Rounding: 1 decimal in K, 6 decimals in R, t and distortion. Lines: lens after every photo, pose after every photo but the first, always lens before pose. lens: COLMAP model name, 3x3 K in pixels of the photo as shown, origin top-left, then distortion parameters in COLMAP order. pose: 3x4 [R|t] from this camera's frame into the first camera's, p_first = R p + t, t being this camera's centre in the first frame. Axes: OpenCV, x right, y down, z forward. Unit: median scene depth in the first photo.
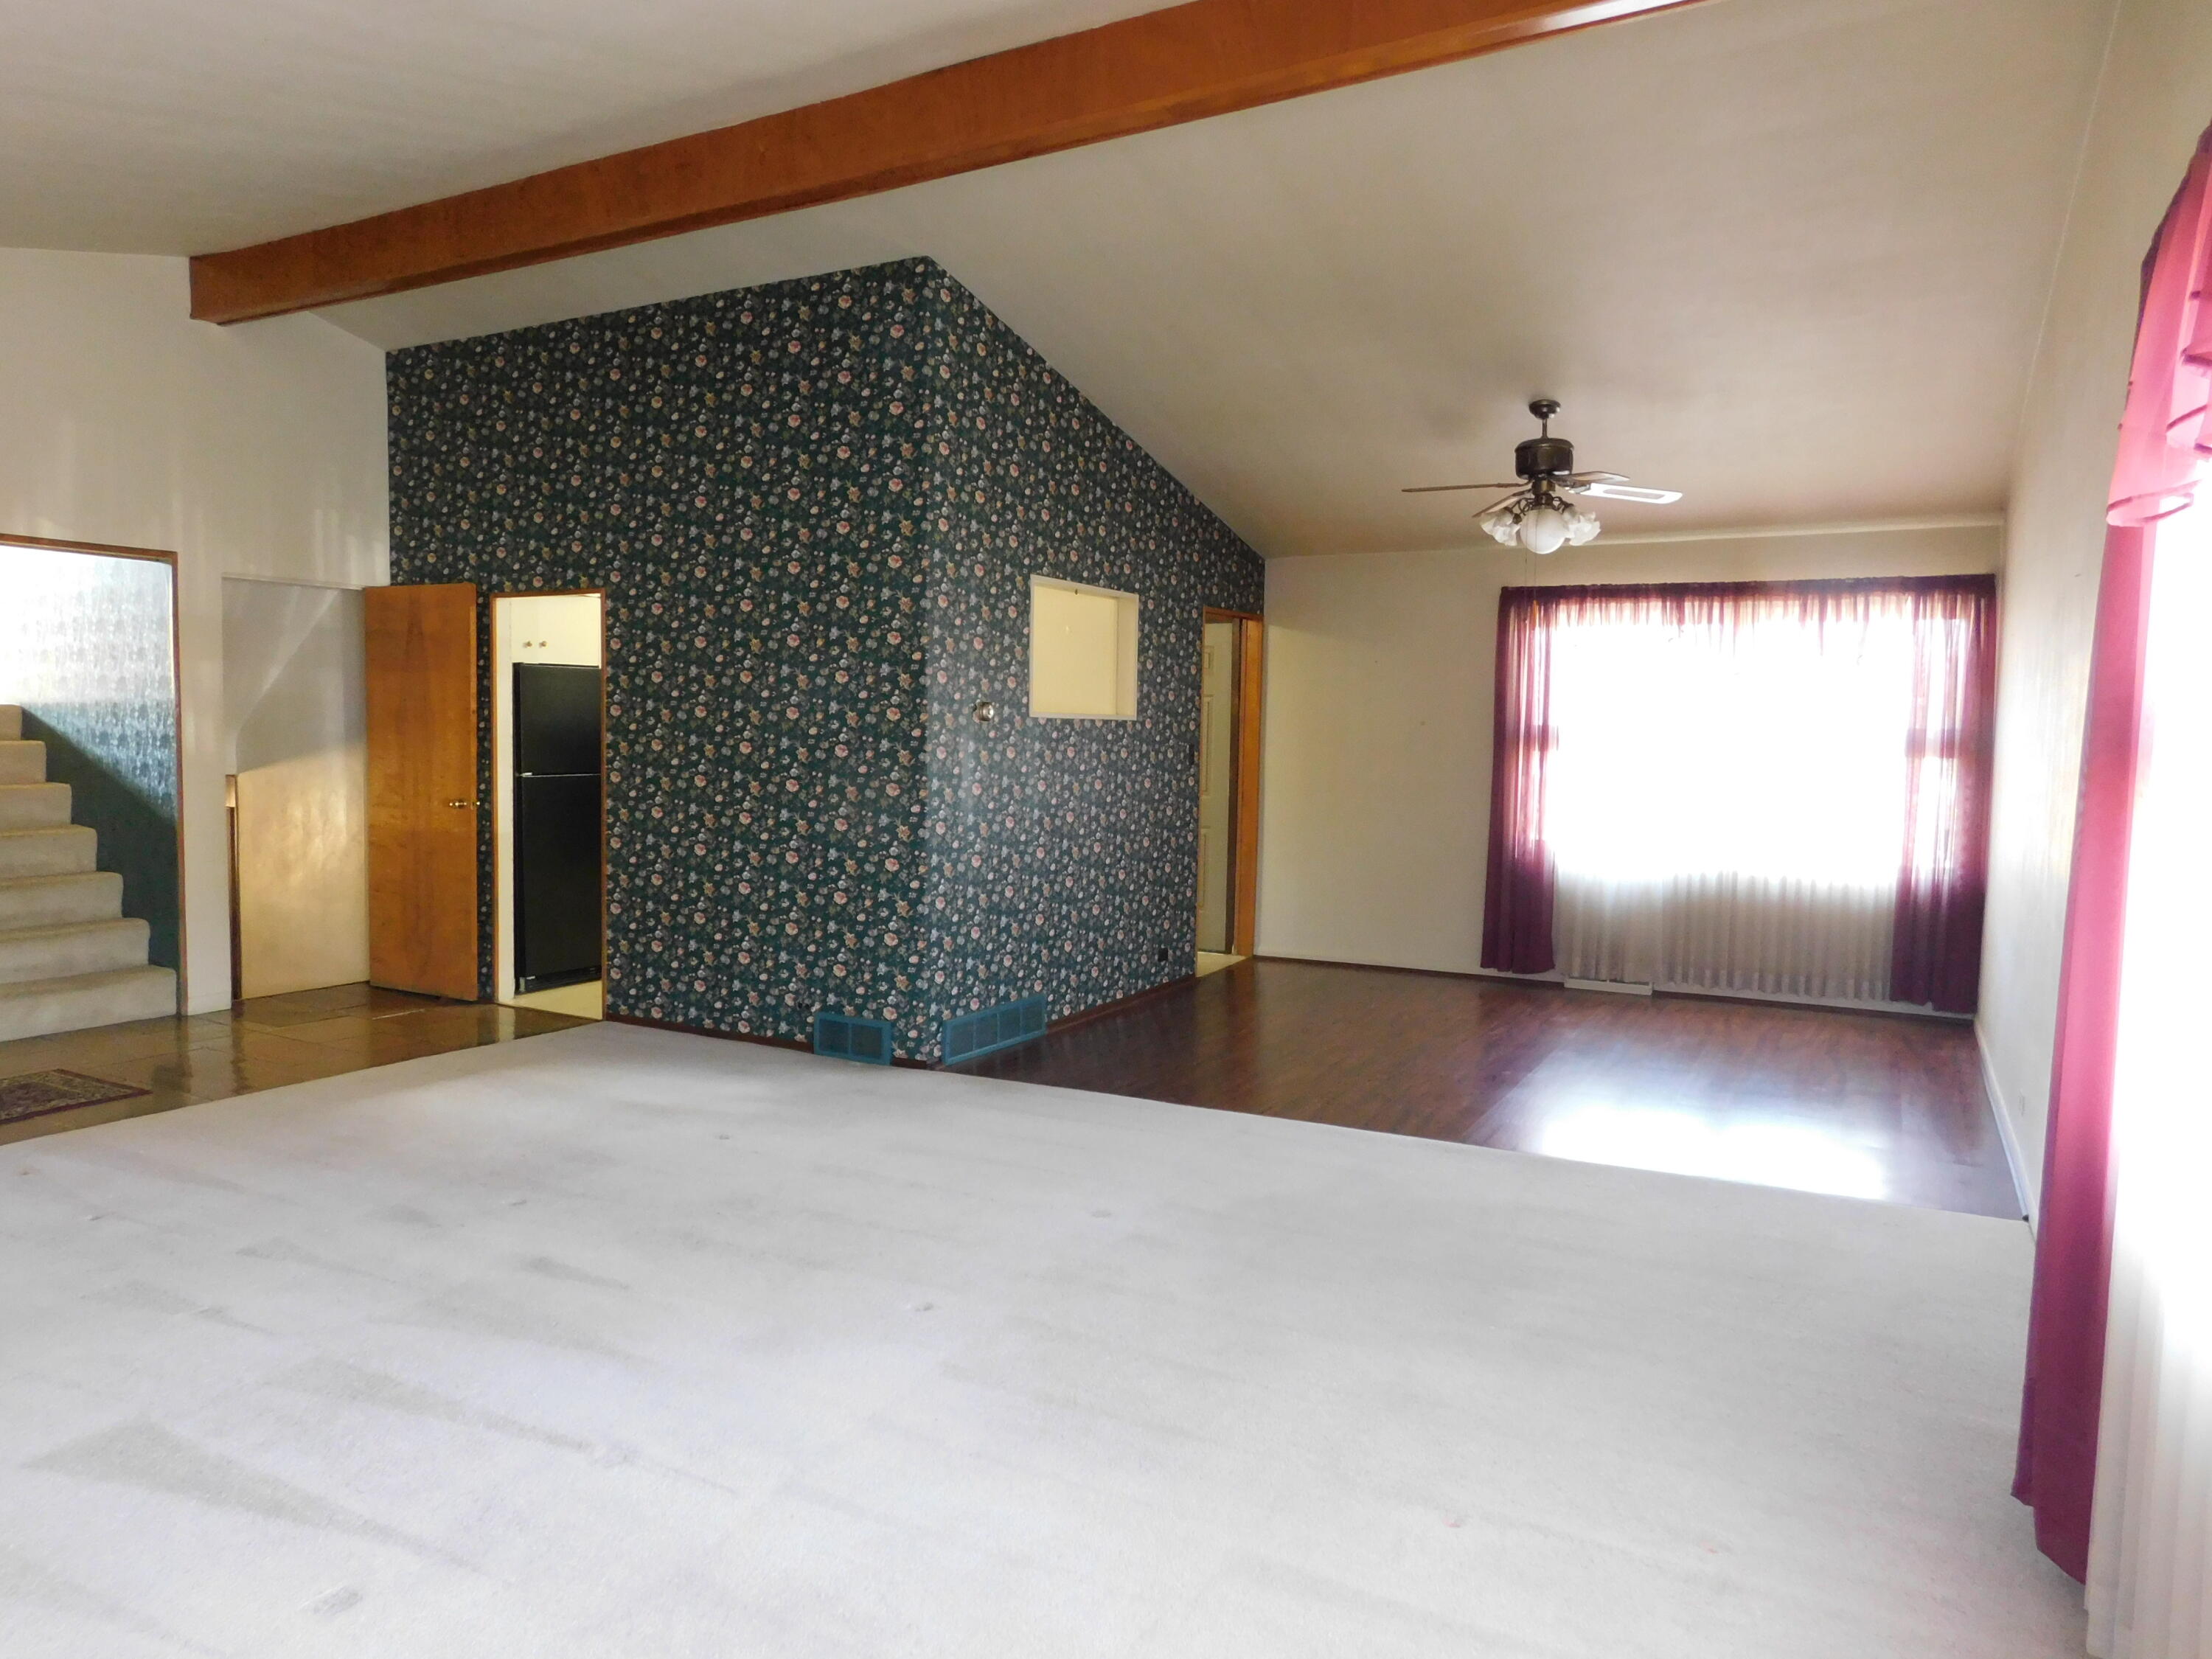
lens RADIAL K [[1482.0, 0, 1106.0], [0, 1482.0, 829.5], [0, 0, 1]] dist [-0.073728, 0.075895]
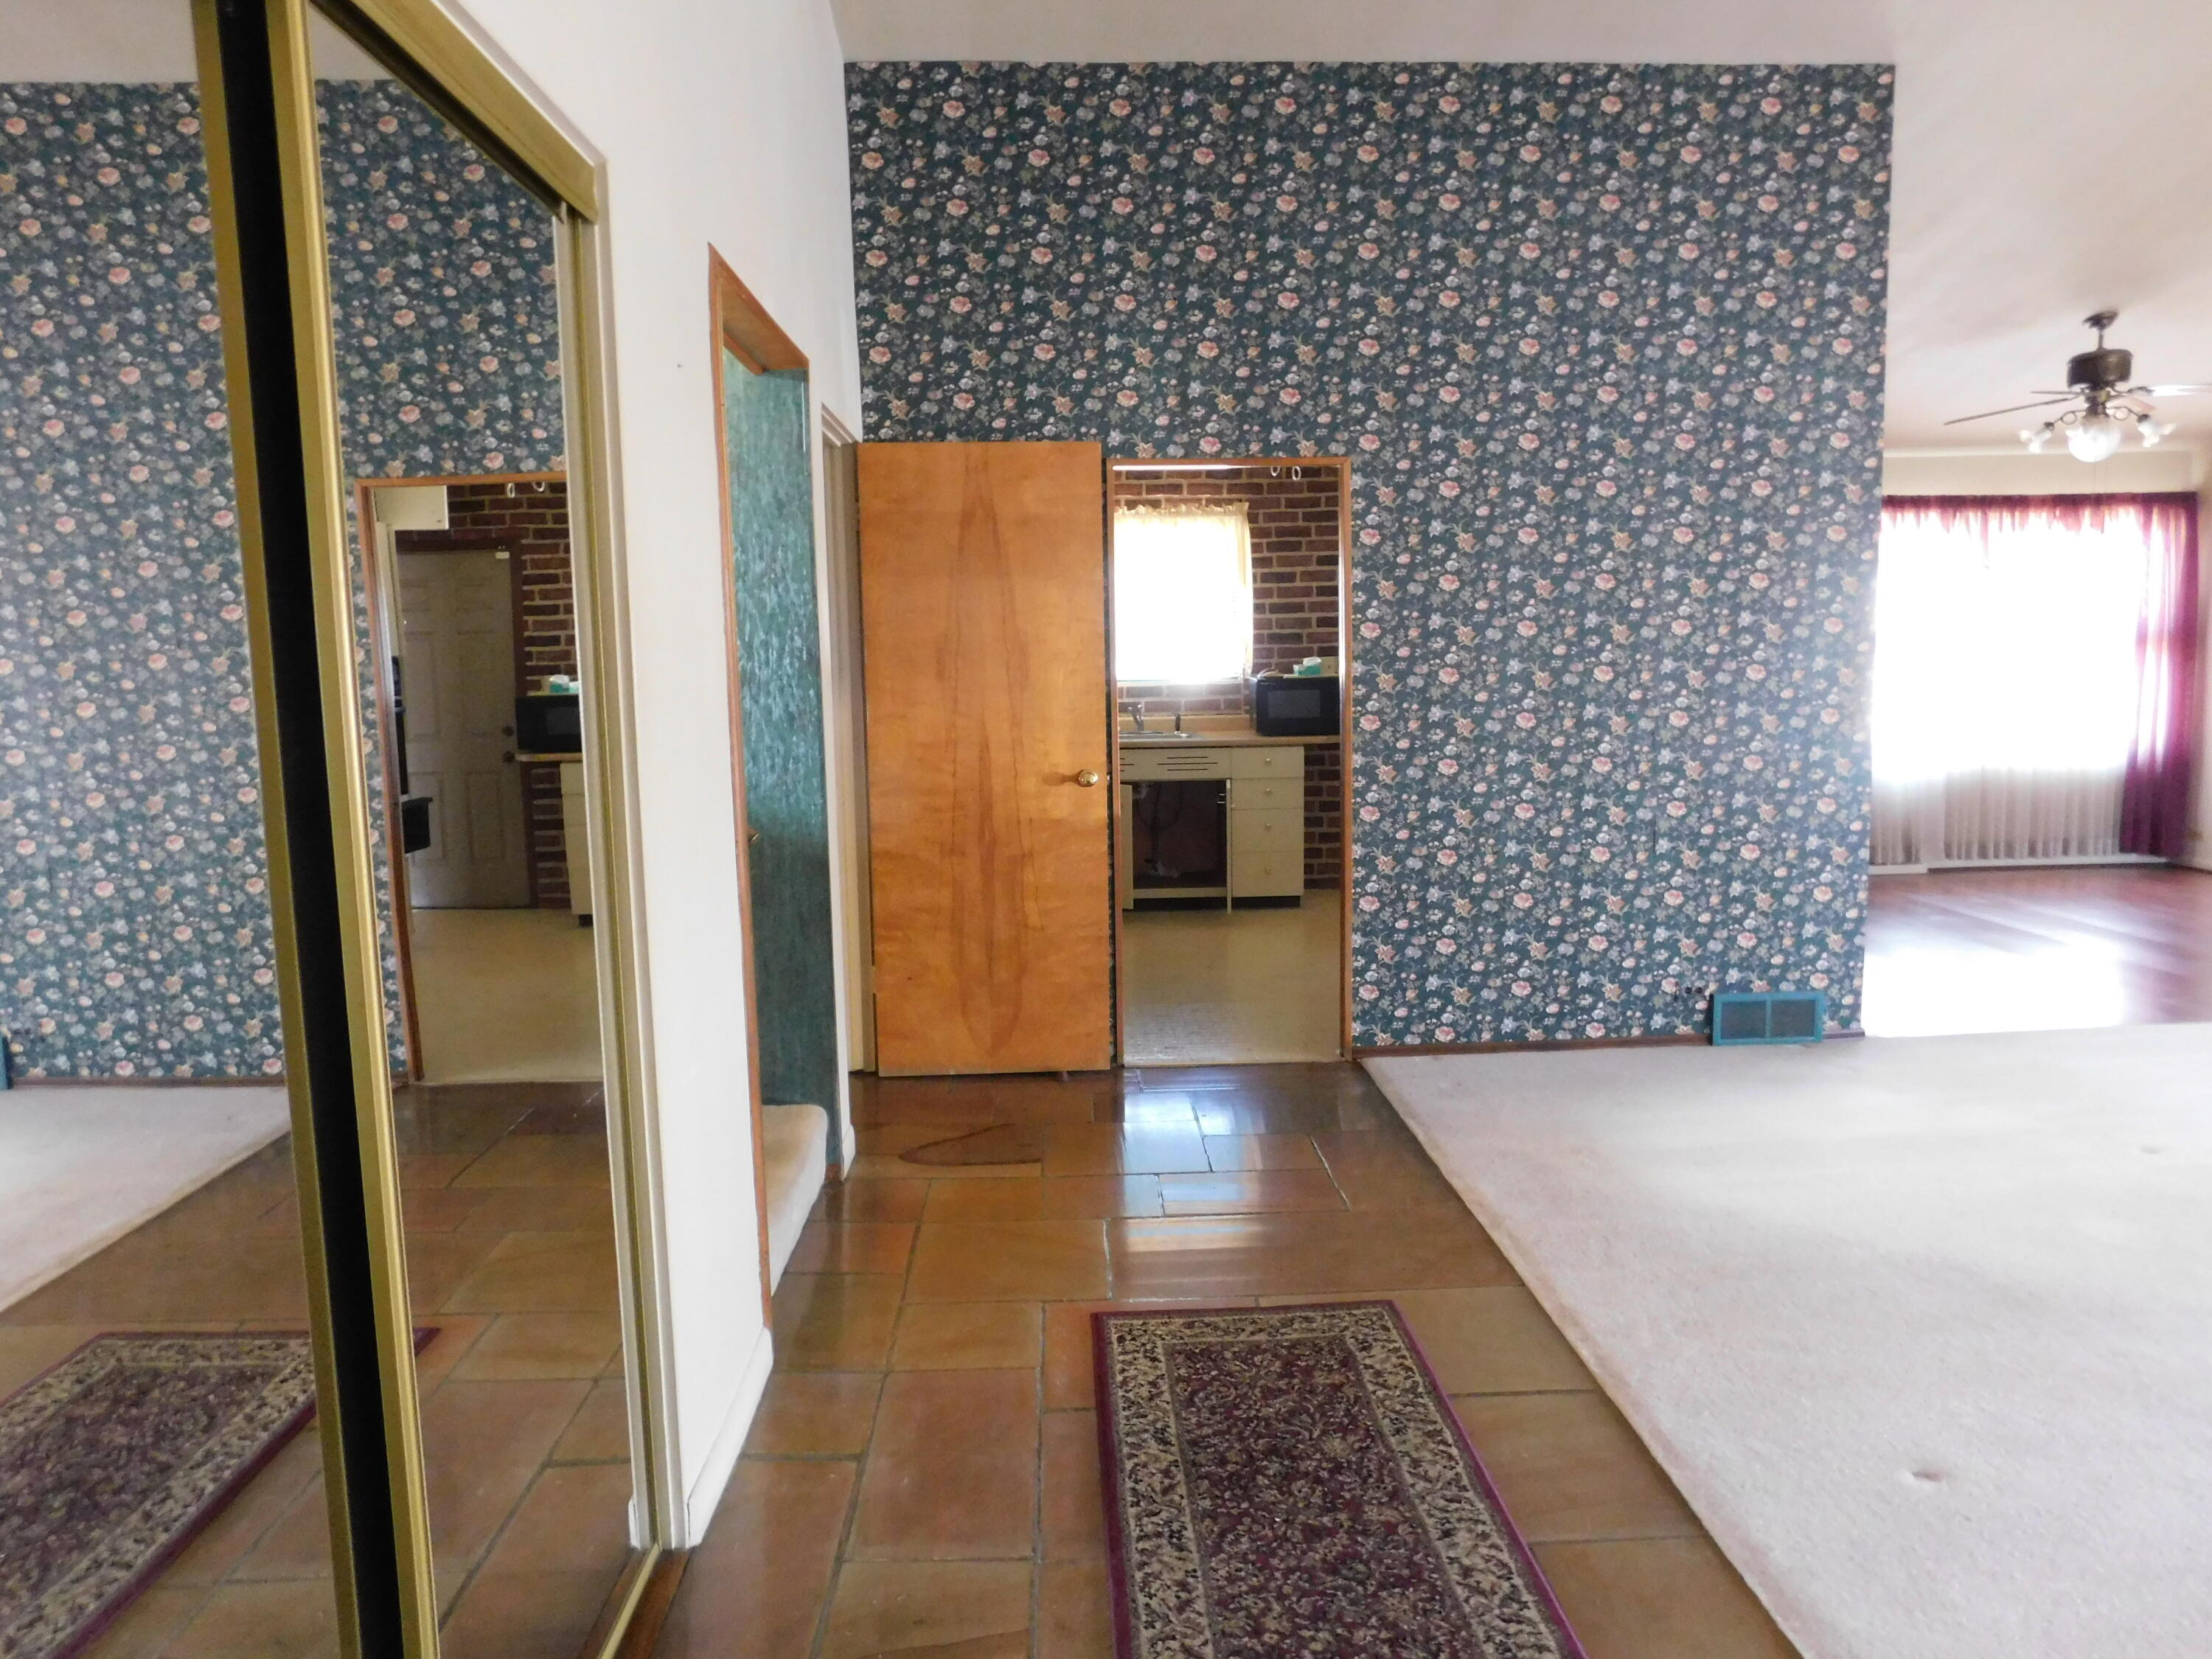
lens RADIAL K [[1462.4, 0, 1102.9], [0, 1462.4, 816.1], [0, 0, 1]] dist [-0.066628, 0.073394]
pose [[0.852372, -0.088980, 0.515311, -0.830016], [0.067798, 0.995904, 0.059822, -0.042300], [-0.518523, -0.016054, 0.854913, 0.461607]]
